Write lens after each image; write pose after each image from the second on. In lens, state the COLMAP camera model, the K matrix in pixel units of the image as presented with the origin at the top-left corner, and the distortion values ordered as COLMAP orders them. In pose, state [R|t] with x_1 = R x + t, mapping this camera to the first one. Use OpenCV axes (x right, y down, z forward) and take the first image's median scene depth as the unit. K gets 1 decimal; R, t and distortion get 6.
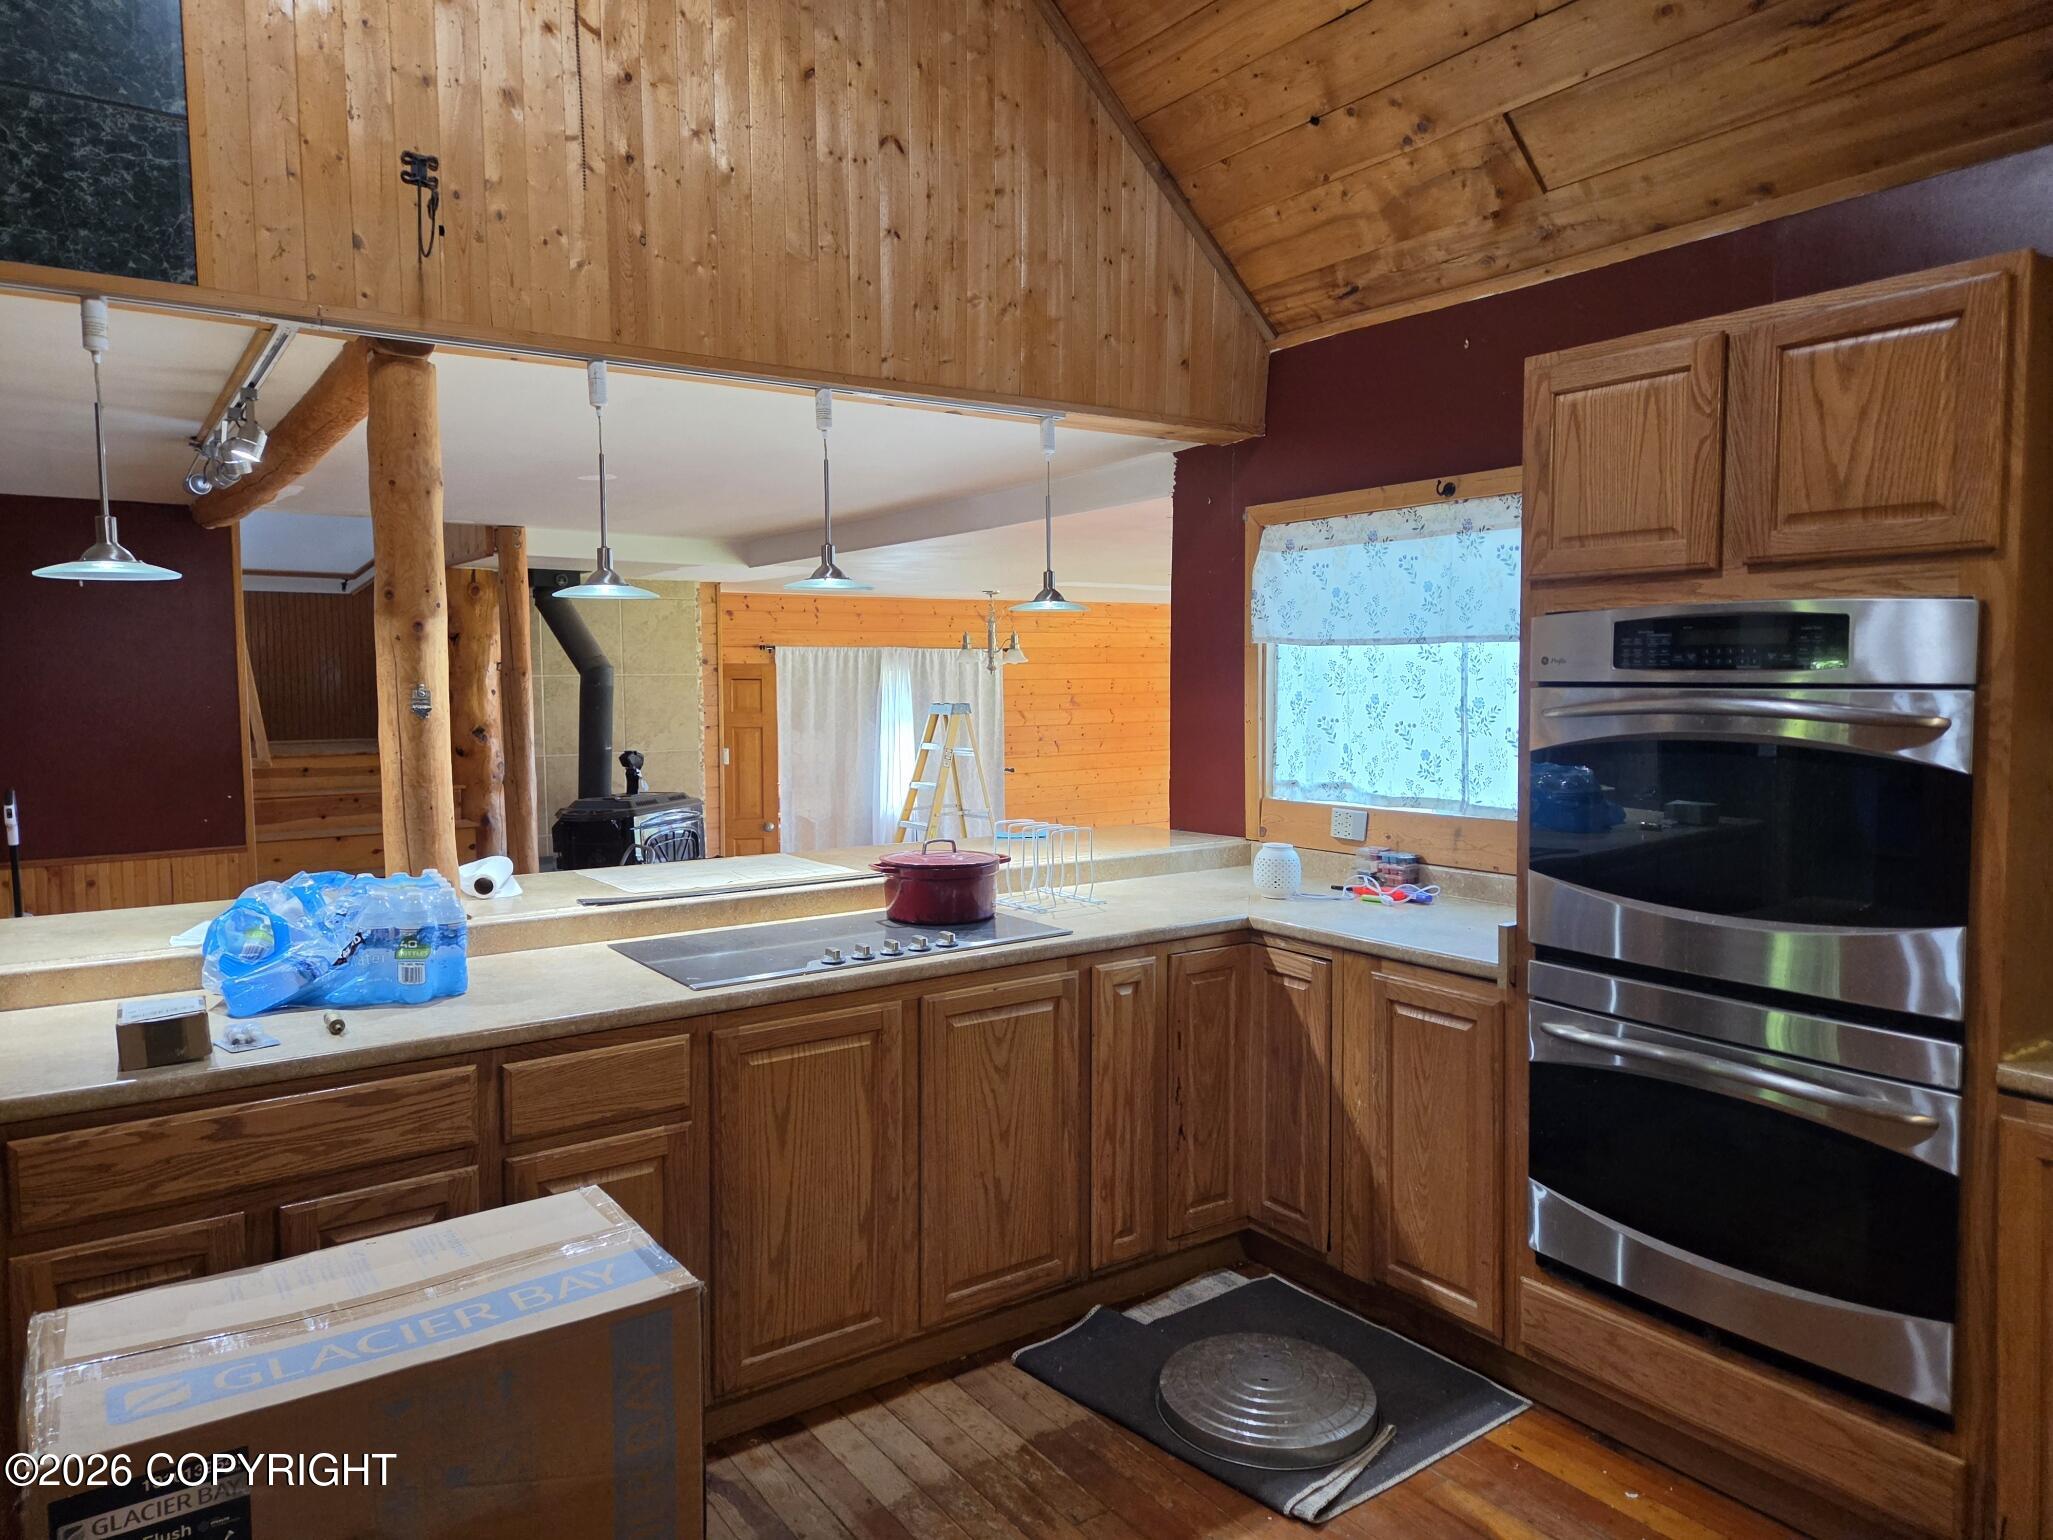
lens RADIAL K [[1392.3, 0, 1017.9], [0, 1392.3, 776.2], [0, 0, 1]] dist [0.054502, -0.022716]
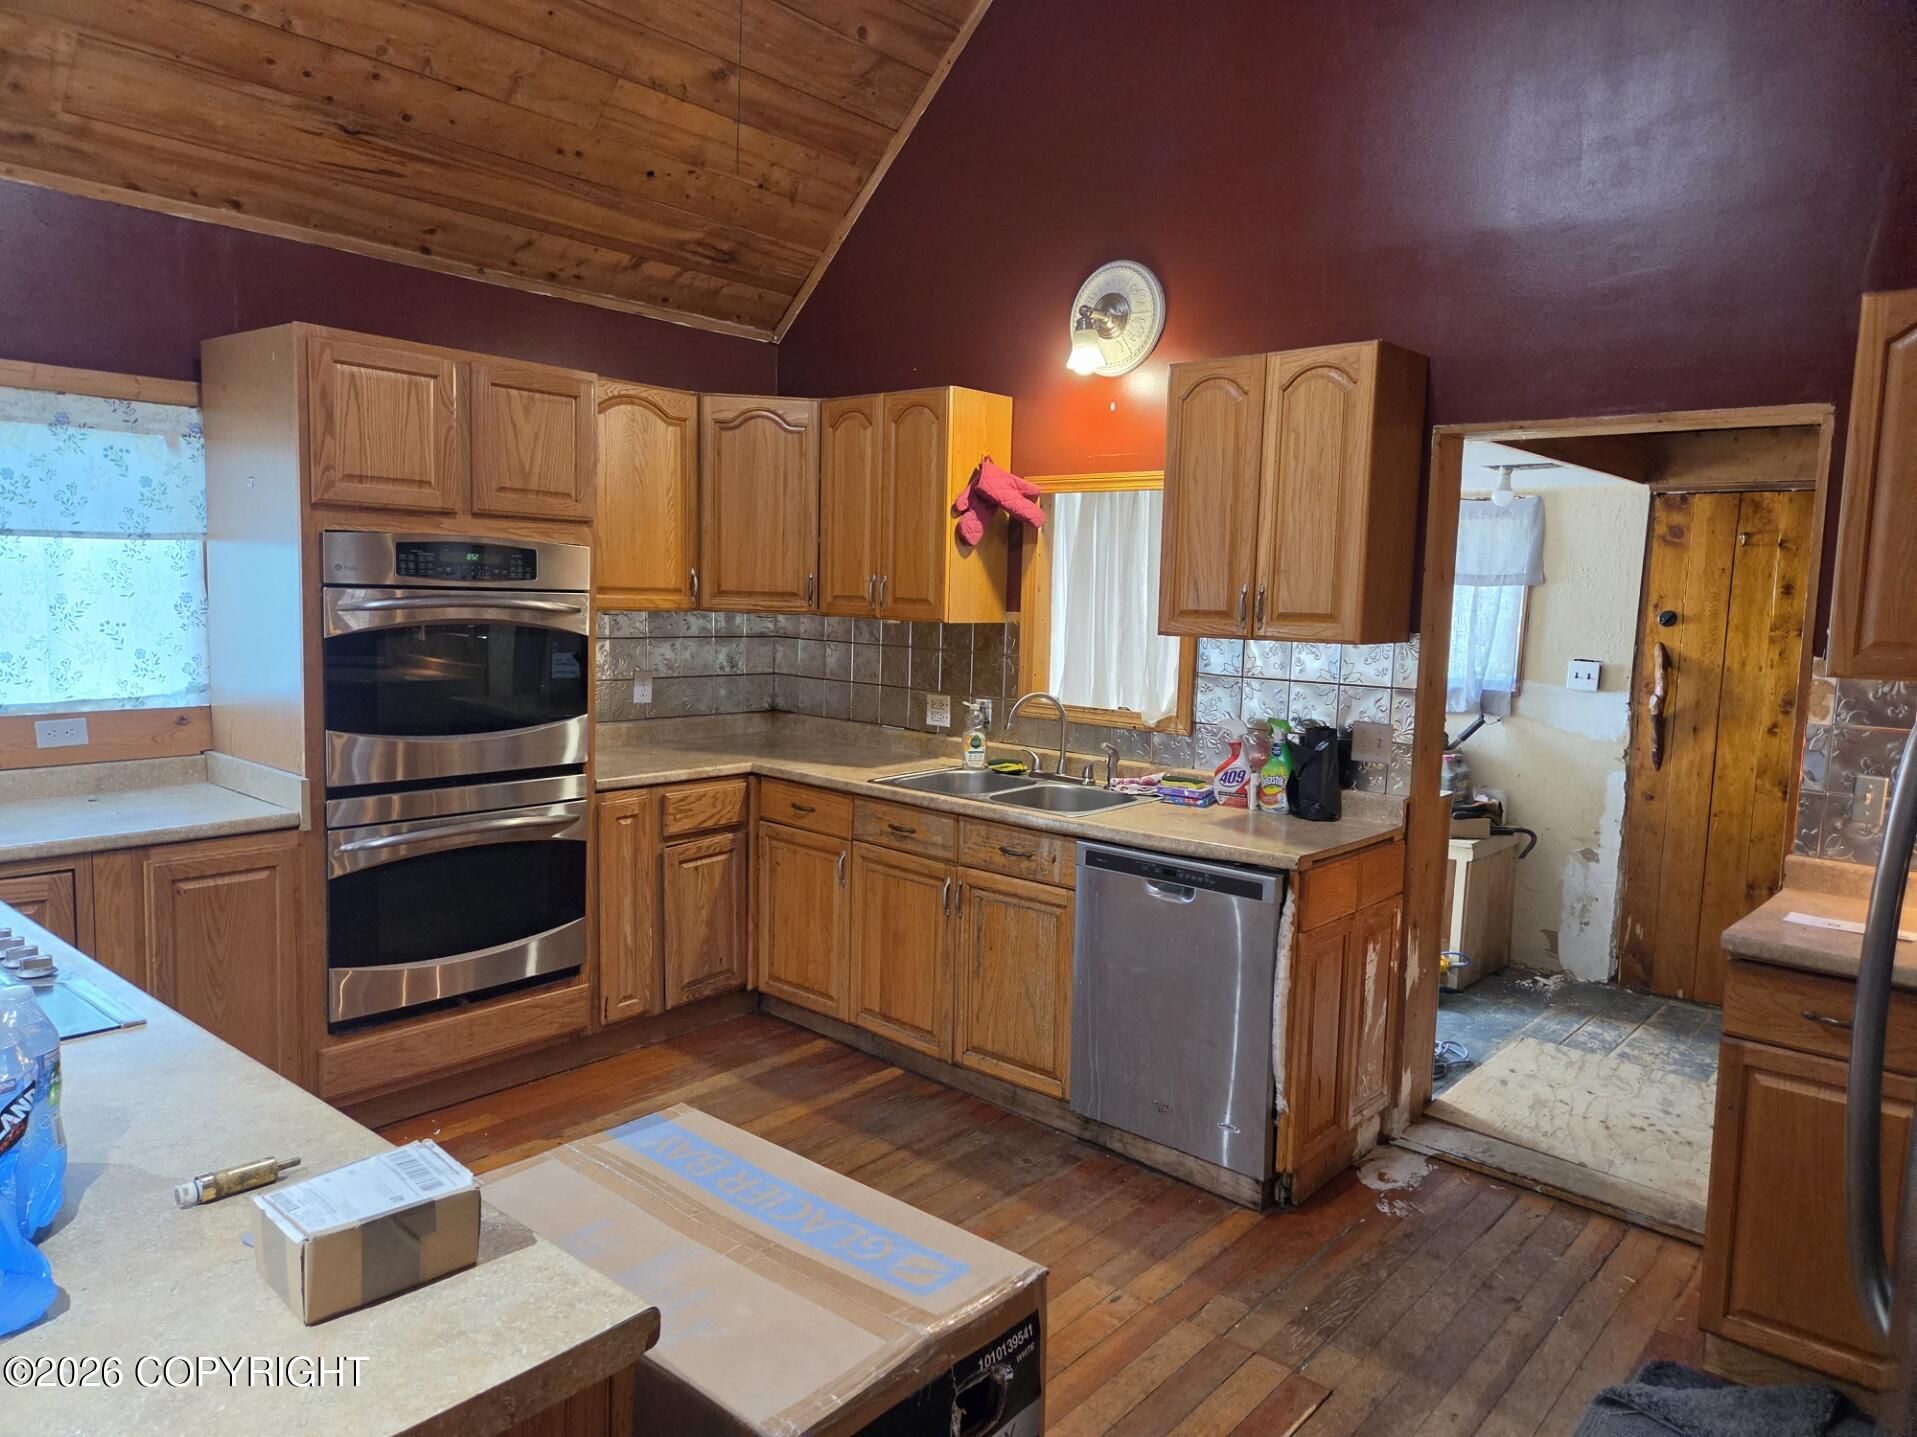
lens RADIAL K [[1300.0, 0, 953.8], [0, 1300.0, 709.8], [0, 0, 1]] dist [0.054502, -0.022716]
pose [[-0.253303, -0.103256, 0.961861, -0.998232], [0.039734, 0.992338, 0.116992, -0.074798], [-0.966571, 0.067853, -0.247259, 0.795397]]
